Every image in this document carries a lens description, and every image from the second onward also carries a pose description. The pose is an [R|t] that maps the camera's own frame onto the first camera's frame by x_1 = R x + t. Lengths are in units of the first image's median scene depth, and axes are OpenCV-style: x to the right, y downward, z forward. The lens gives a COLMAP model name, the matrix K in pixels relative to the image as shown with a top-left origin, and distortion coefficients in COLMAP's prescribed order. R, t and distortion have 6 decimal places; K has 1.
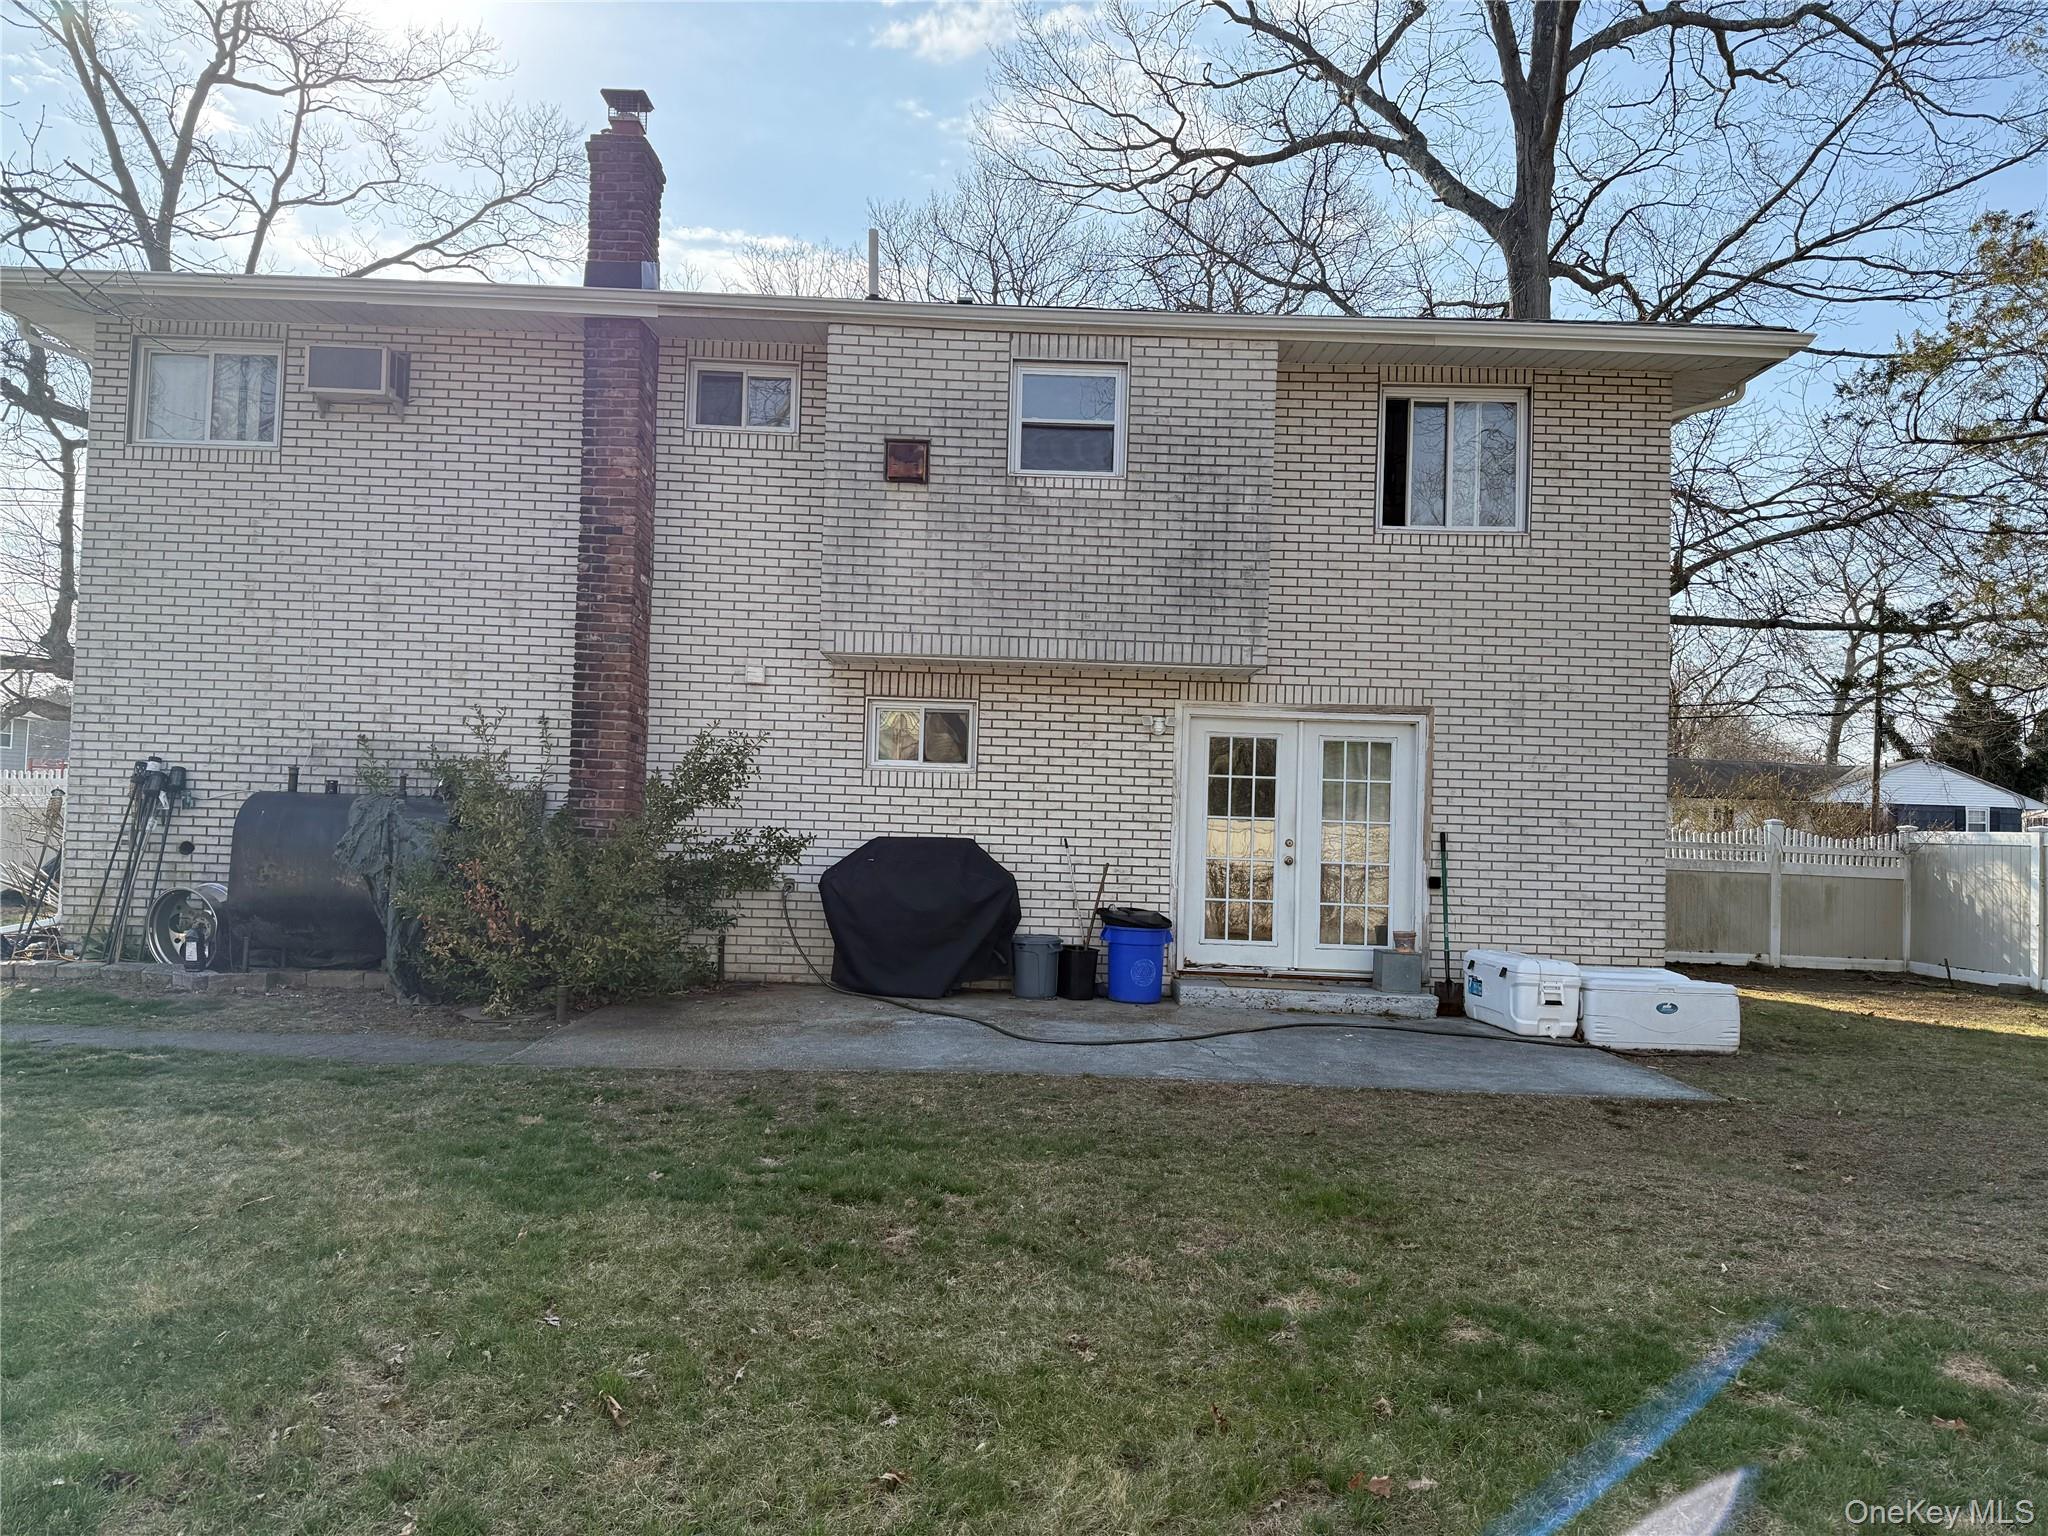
lens RADIAL K [[1425.8, 0, 1024.0], [0, 1425.8, 768.0], [0, 0, 1]] dist [0.203366, -0.393201]
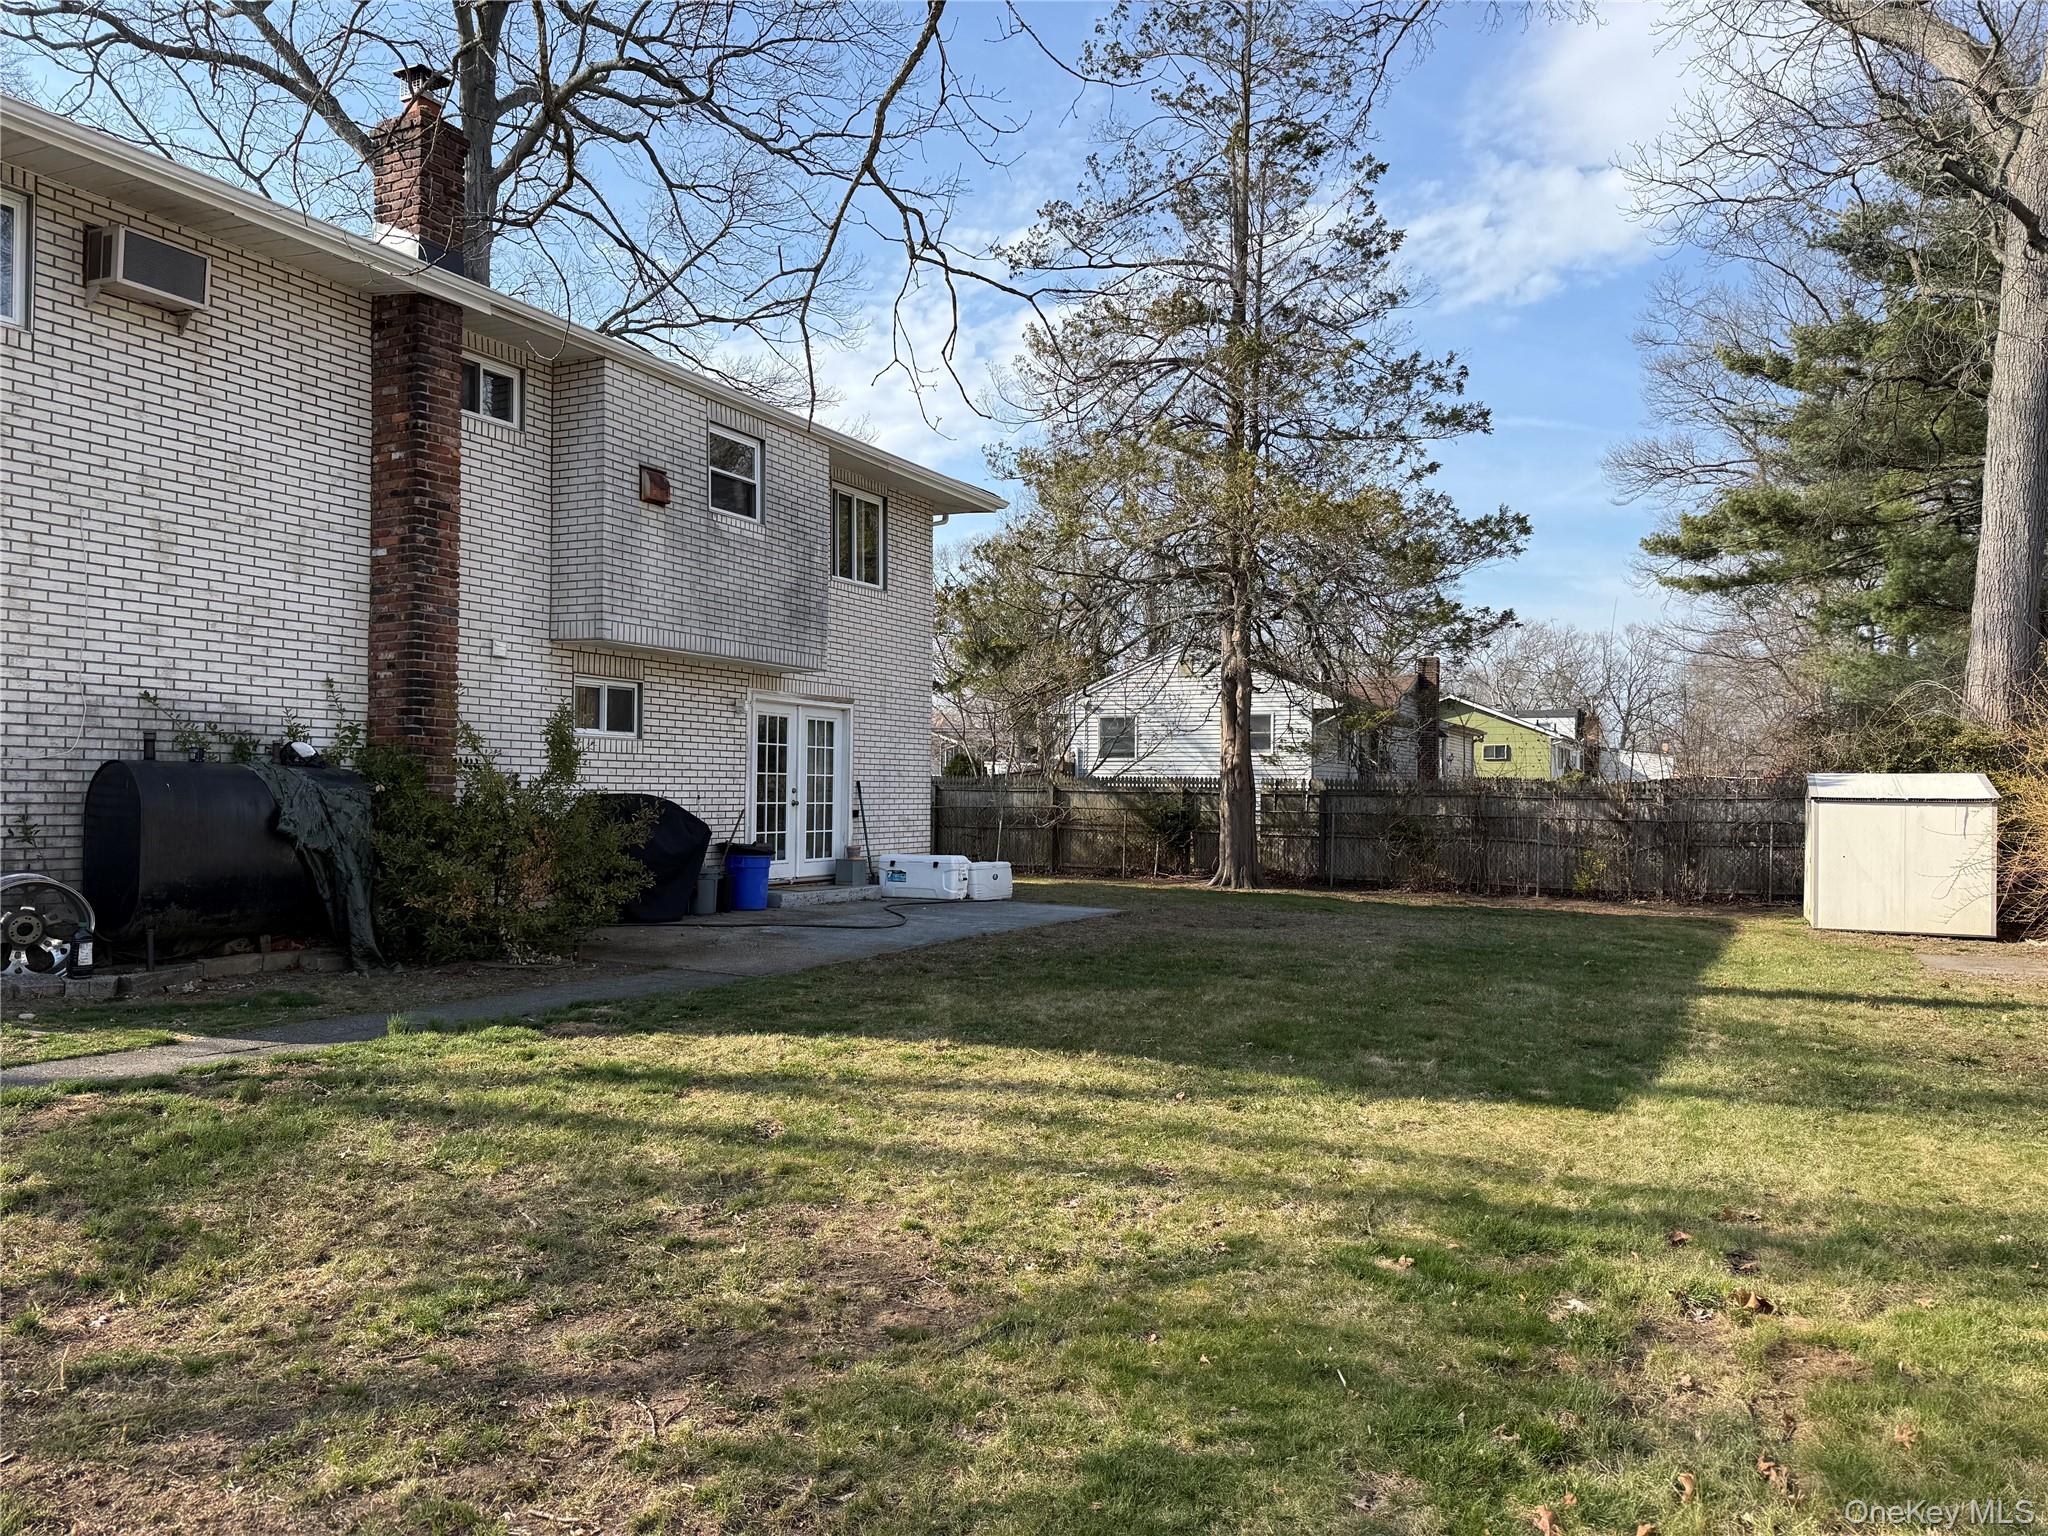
lens RADIAL K [[1527.0, 0, 1024.0], [0, 1527.0, 768.0], [0, 0, 1]] dist [0.062685, -0.117616]
pose [[0.429997, -0.012934, 0.902738, -1.060116], [-0.041210, 0.998574, 0.033937, -0.030413], [-0.901889, -0.051795, 0.428851, 0.138564]]
